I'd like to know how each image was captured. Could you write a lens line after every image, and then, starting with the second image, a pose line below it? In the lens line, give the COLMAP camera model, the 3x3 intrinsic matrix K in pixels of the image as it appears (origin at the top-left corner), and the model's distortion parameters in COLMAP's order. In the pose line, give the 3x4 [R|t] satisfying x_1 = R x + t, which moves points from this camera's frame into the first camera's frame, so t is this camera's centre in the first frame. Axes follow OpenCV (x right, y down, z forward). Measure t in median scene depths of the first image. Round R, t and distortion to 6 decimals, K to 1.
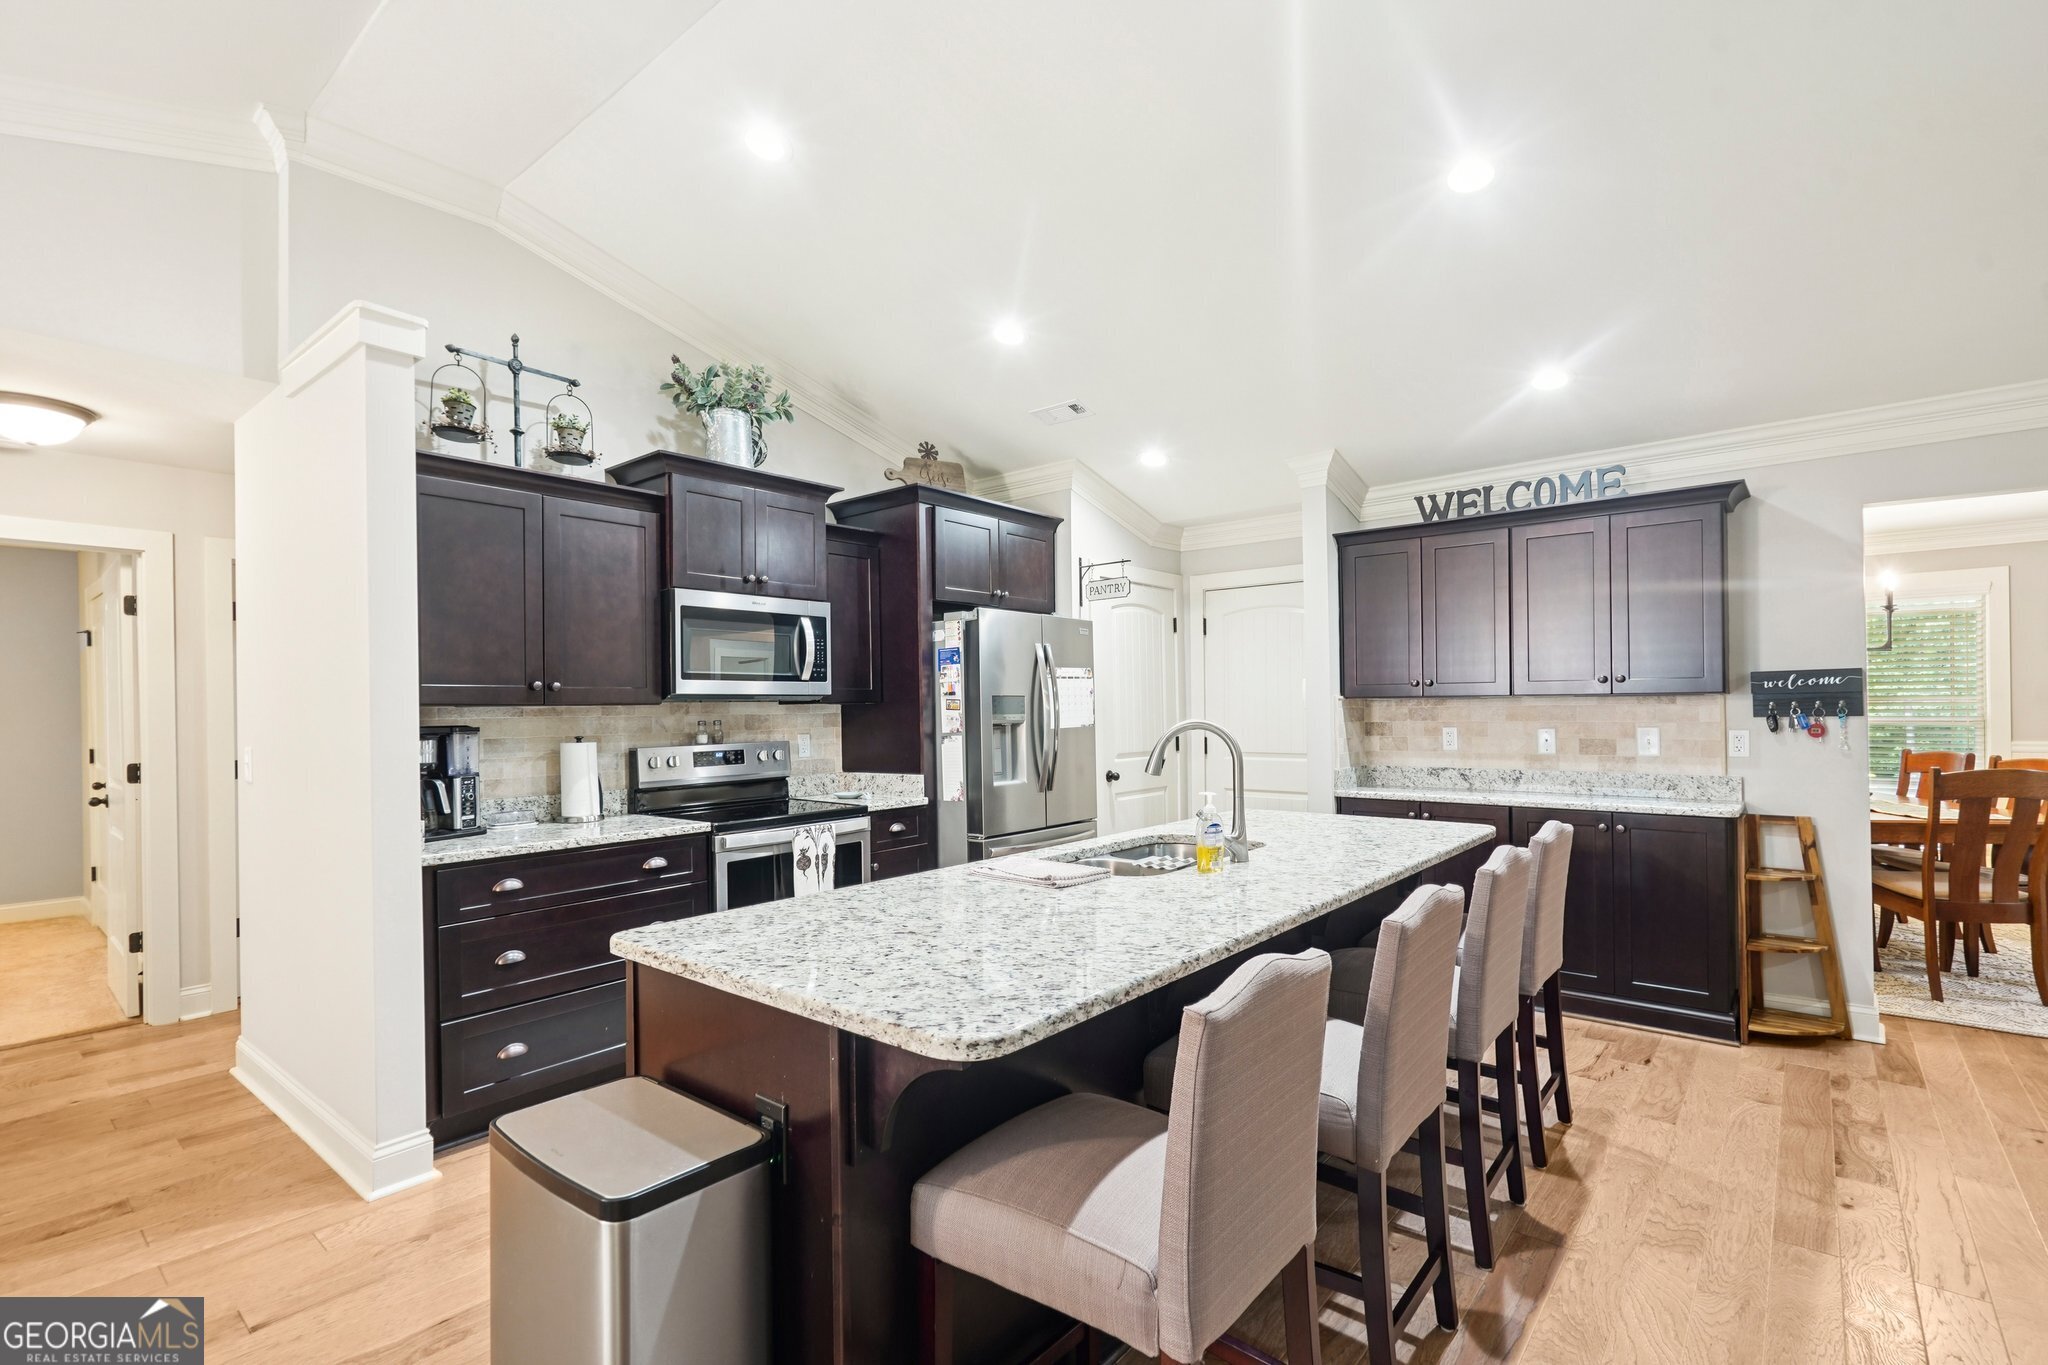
lens RADIAL K [[941.2, 0, 1009.9], [0, 941.2, 698.4], [0, 0, 1]] dist [-0.002021, 0.001091]
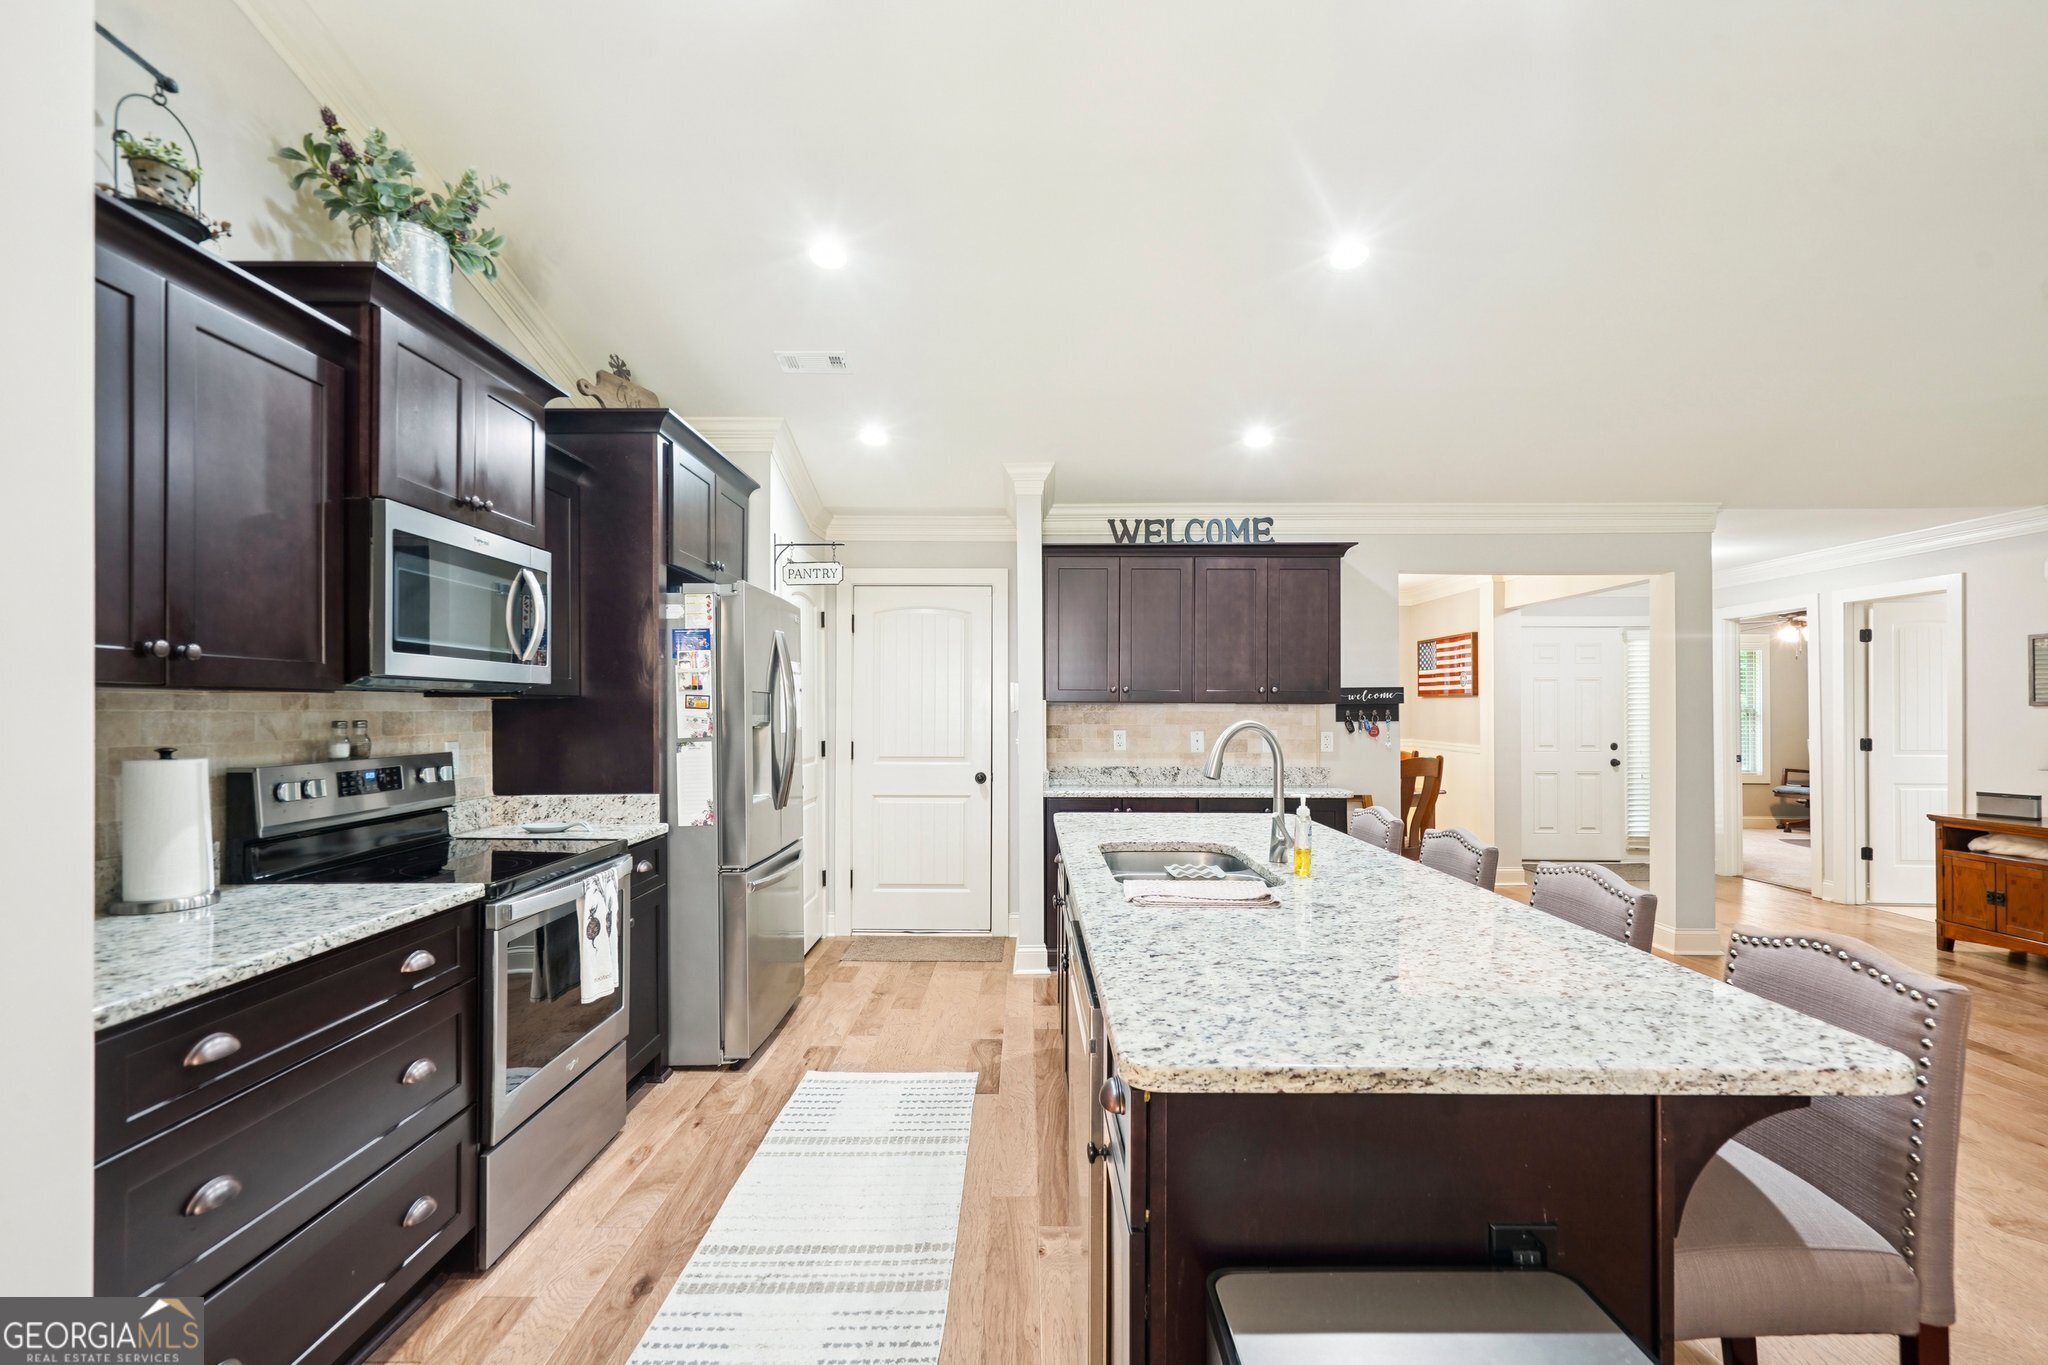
lens RADIAL K [[941.2, 0, 1014.3], [0, 941.2, 703.7], [0, 0, 1]] dist [-0.002021, 0.001091]
pose [[0.768268, 0.016198, 0.639924, -0.365247], [-0.016001, 0.999853, -0.006099, 0.008841], [-0.639929, -0.005553, 0.768414, 0.240064]]
